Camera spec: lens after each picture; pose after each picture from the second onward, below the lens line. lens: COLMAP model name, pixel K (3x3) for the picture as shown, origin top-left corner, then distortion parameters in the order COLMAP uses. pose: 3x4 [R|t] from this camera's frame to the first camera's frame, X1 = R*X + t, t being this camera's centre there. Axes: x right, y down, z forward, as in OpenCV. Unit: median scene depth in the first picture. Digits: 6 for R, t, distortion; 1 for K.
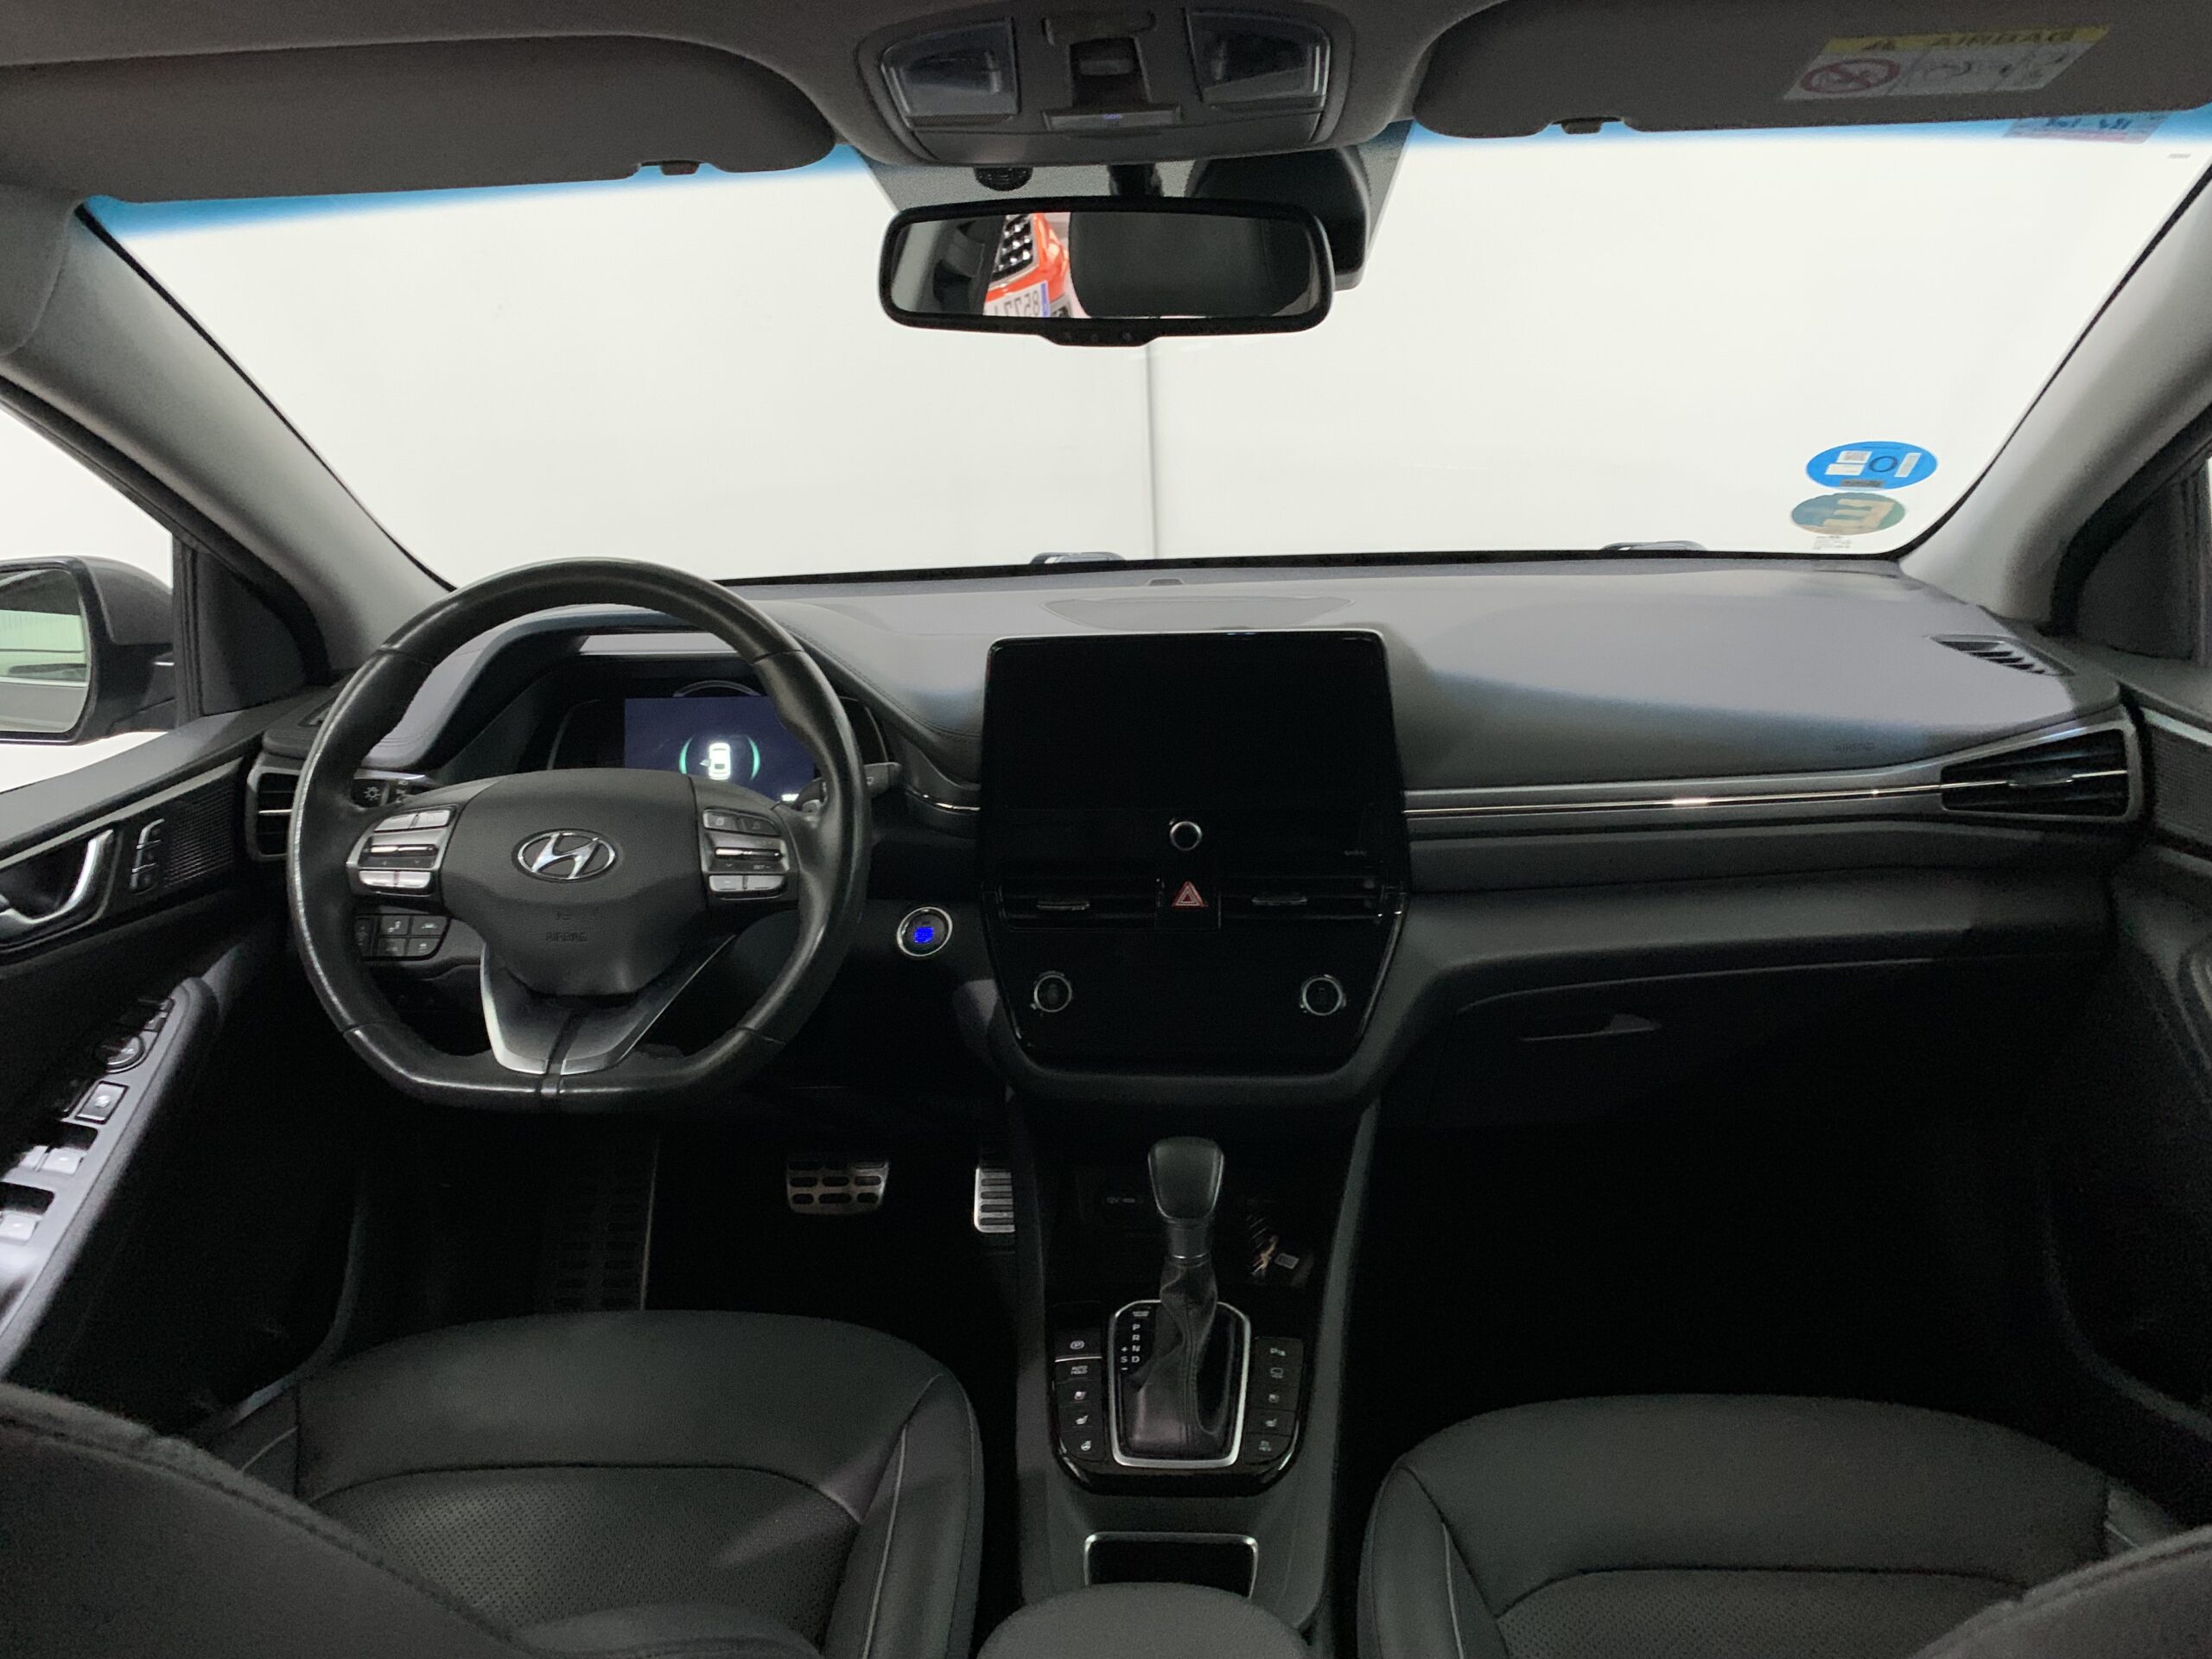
lens RADIAL K [[1696.5, 0, 1106.0], [0, 1696.5, 829.5], [0, 0, 1]] dist [0.163889, -0.433626]
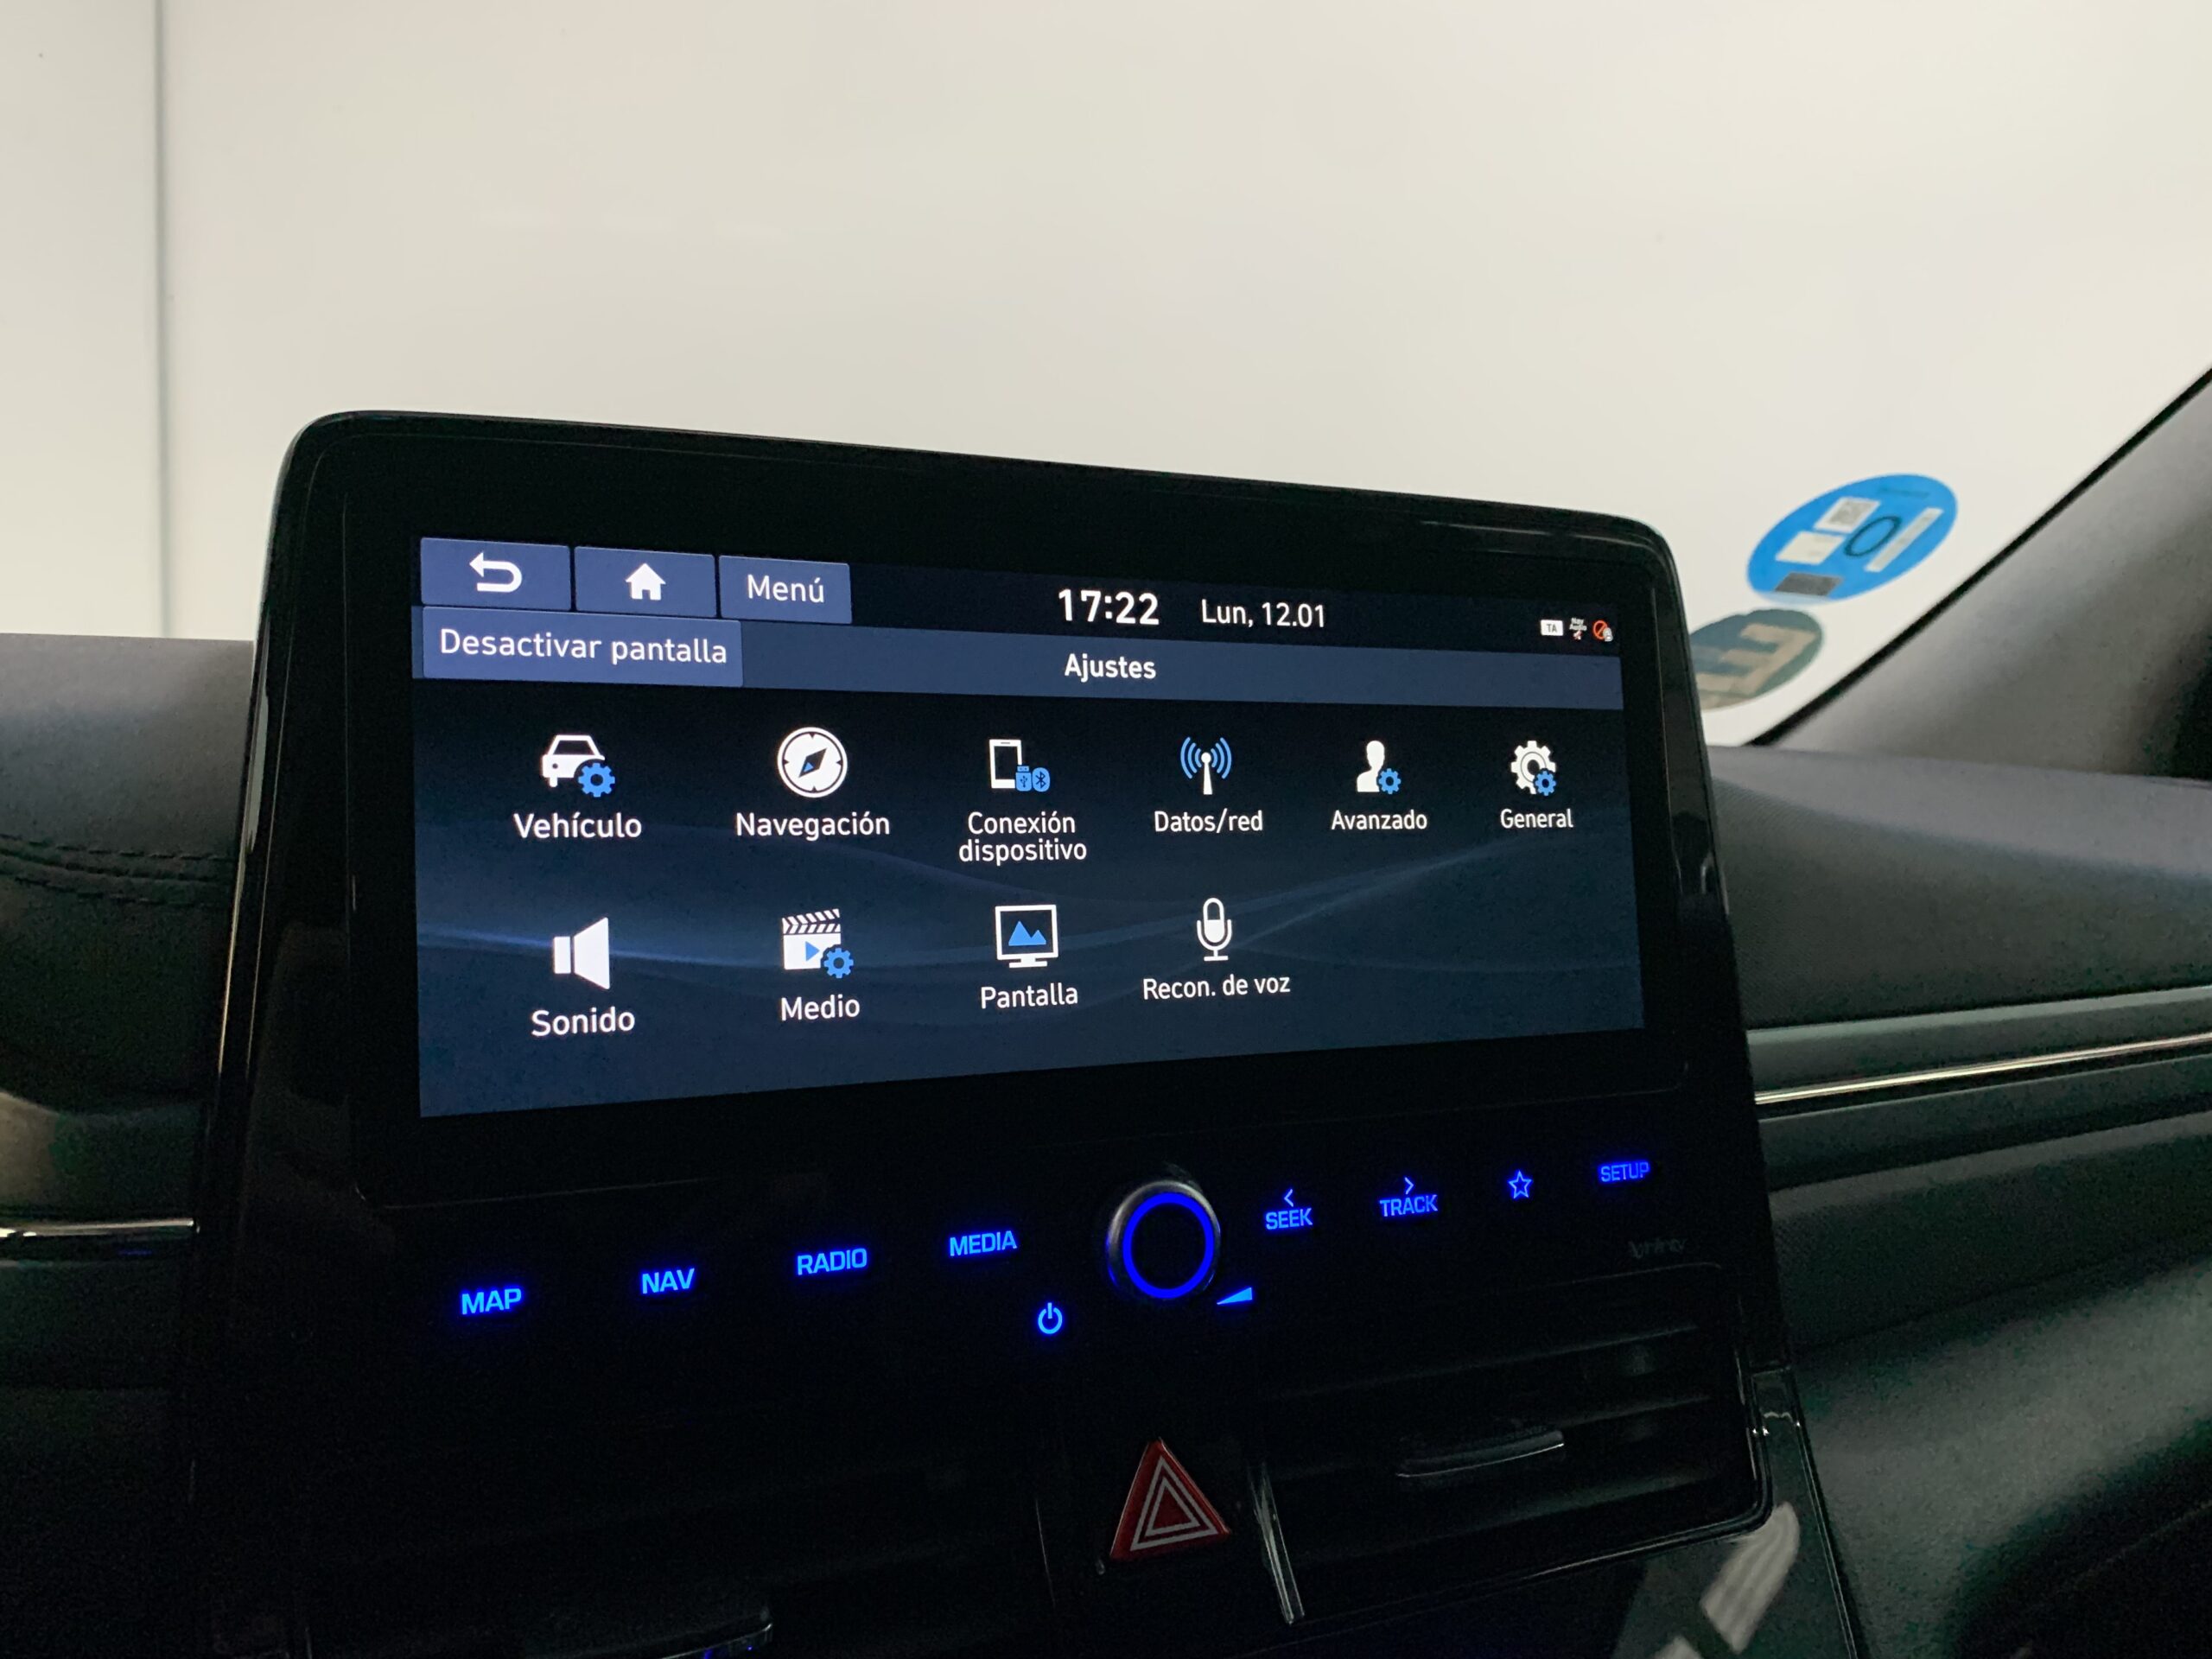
lens RADIAL K [[1708.3, 0, 1085.6], [0, 1708.3, 855.6], [0, 0, 1]] dist [0.041125, -0.070600]
pose [[0.855213, 0.024919, 0.517676, -0.089822], [0.130811, 0.956127, -0.262127, 0.012811], [-0.501496, 0.291892, 0.814433, 0.752189]]
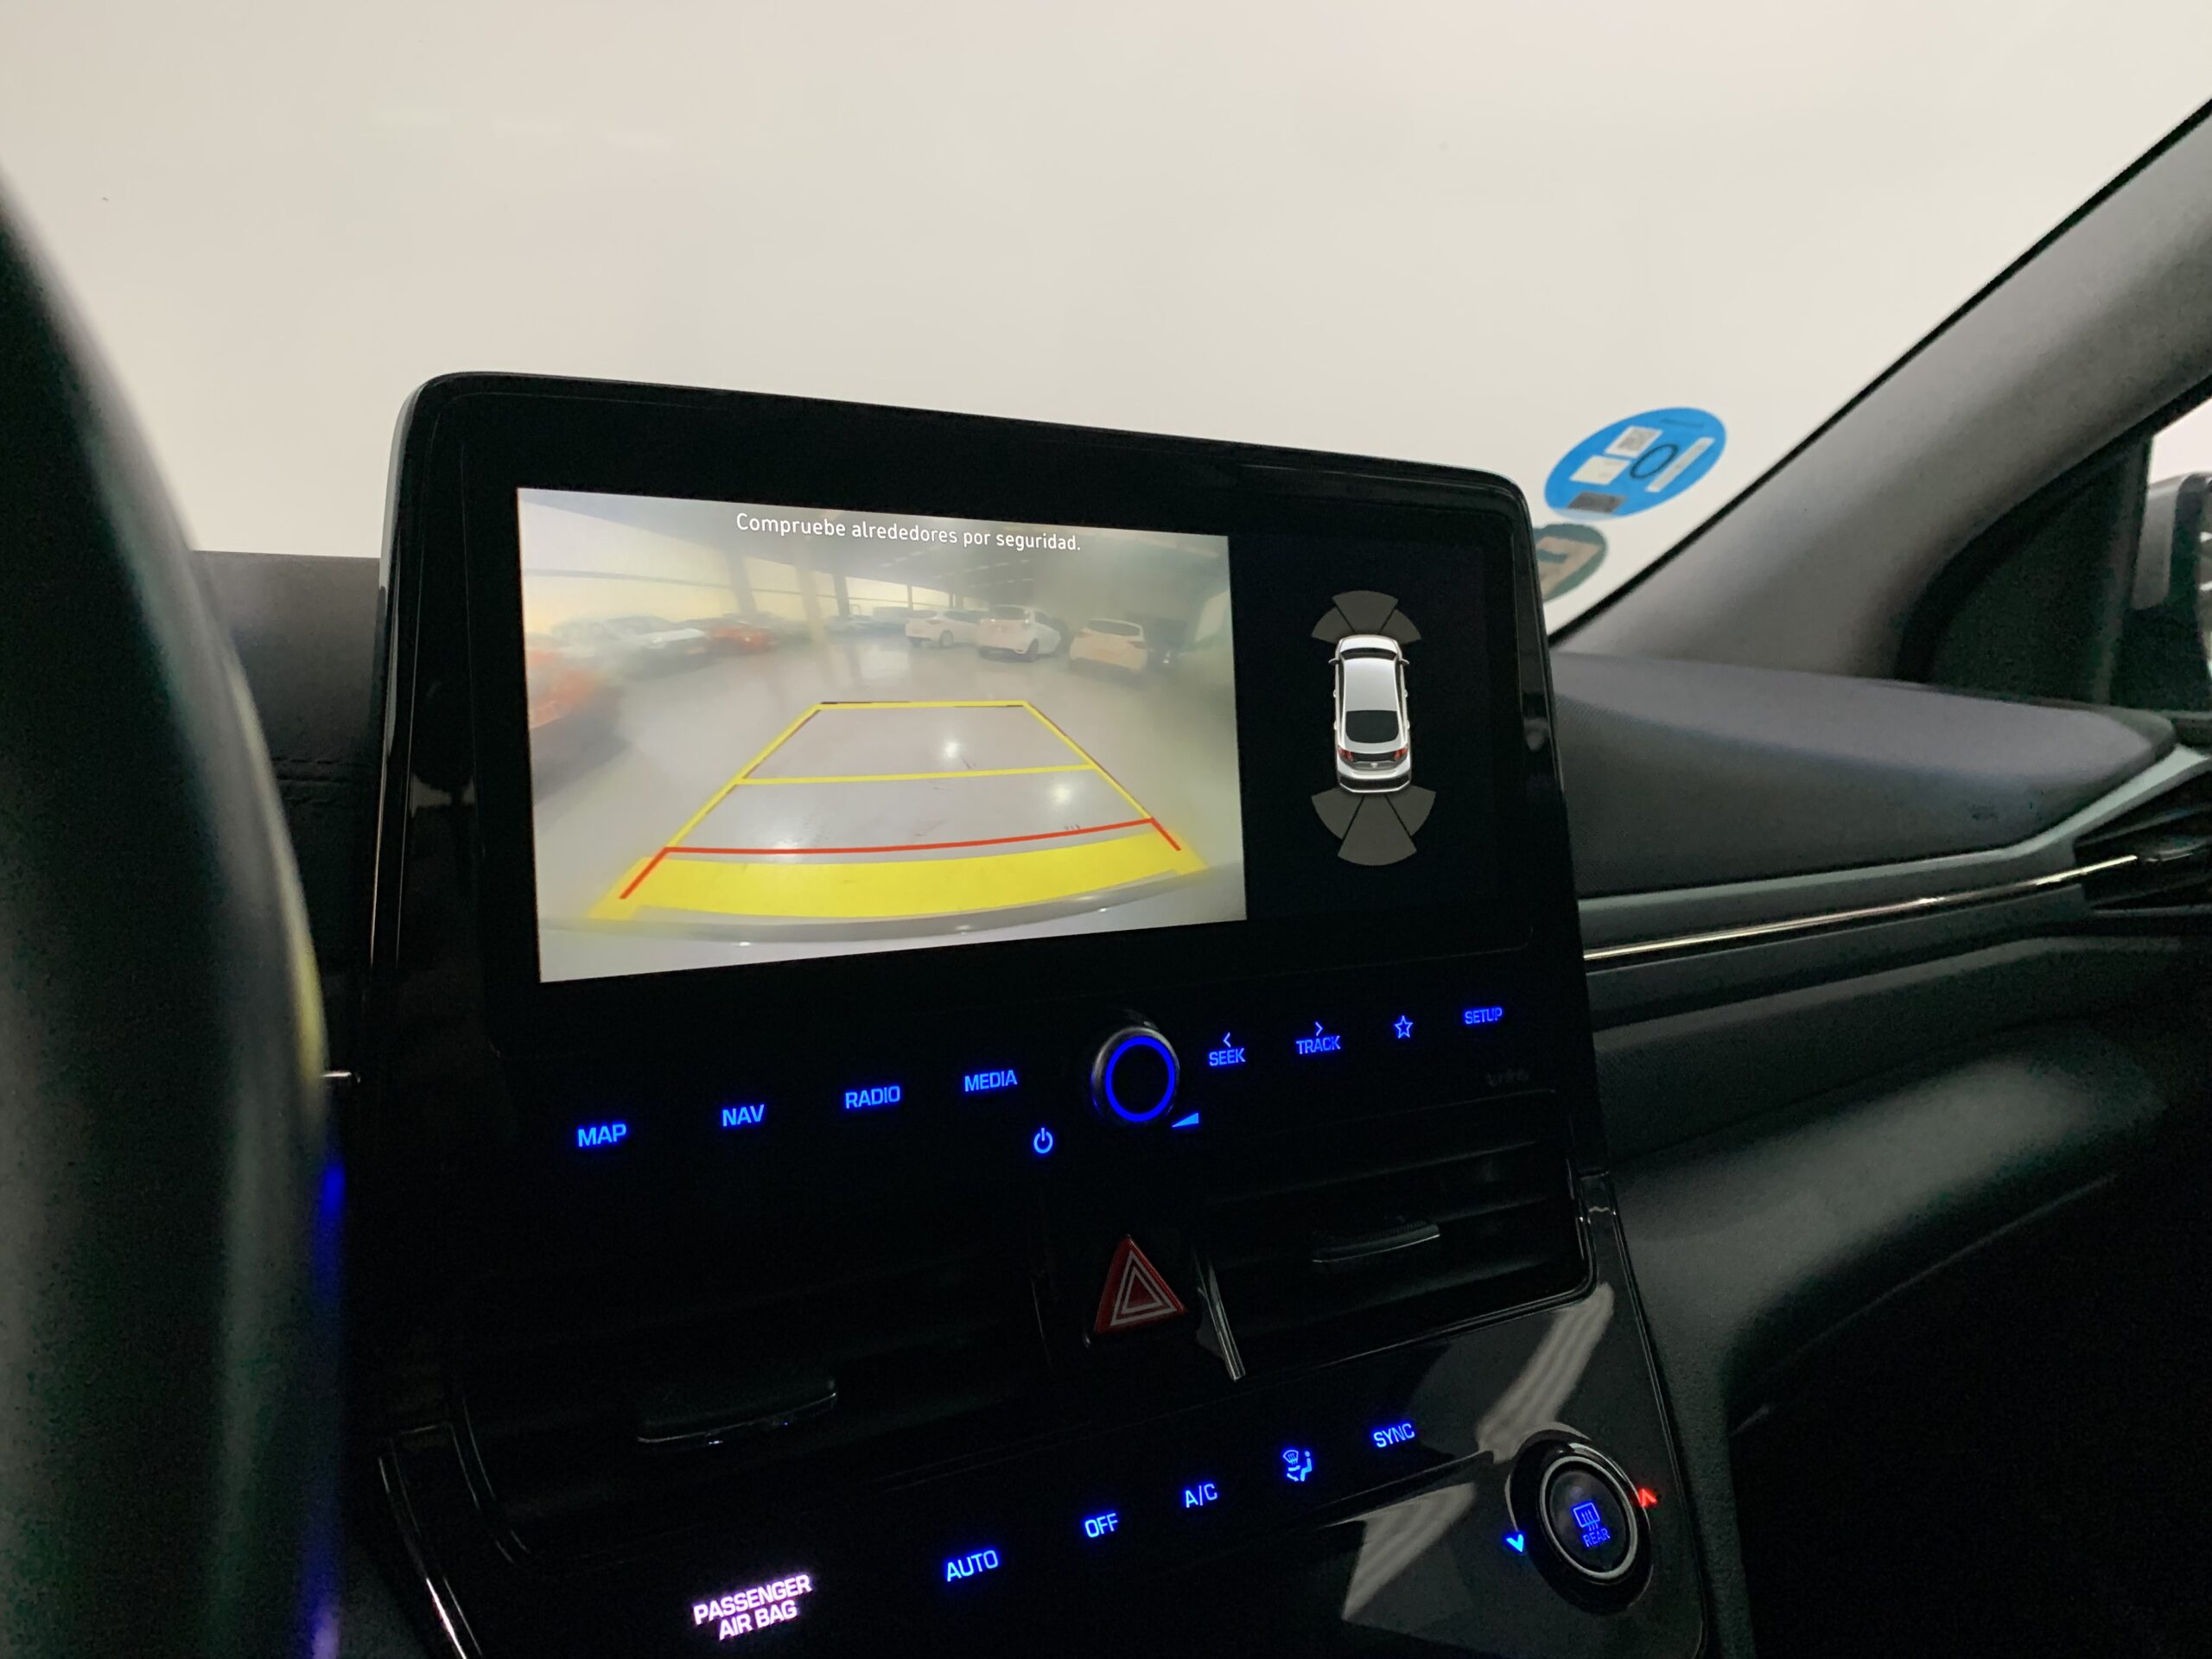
lens RADIAL K [[1696.5, 0, 1106.0], [0, 1696.5, 829.5], [0, 0, 1]] dist [0.163889, -0.433626]
pose [[0.773207, -0.006523, 0.634120, -0.143507], [0.162486, 0.968604, -0.188162, 0.016293], [-0.612984, 0.248523, 0.749991, 0.731735]]
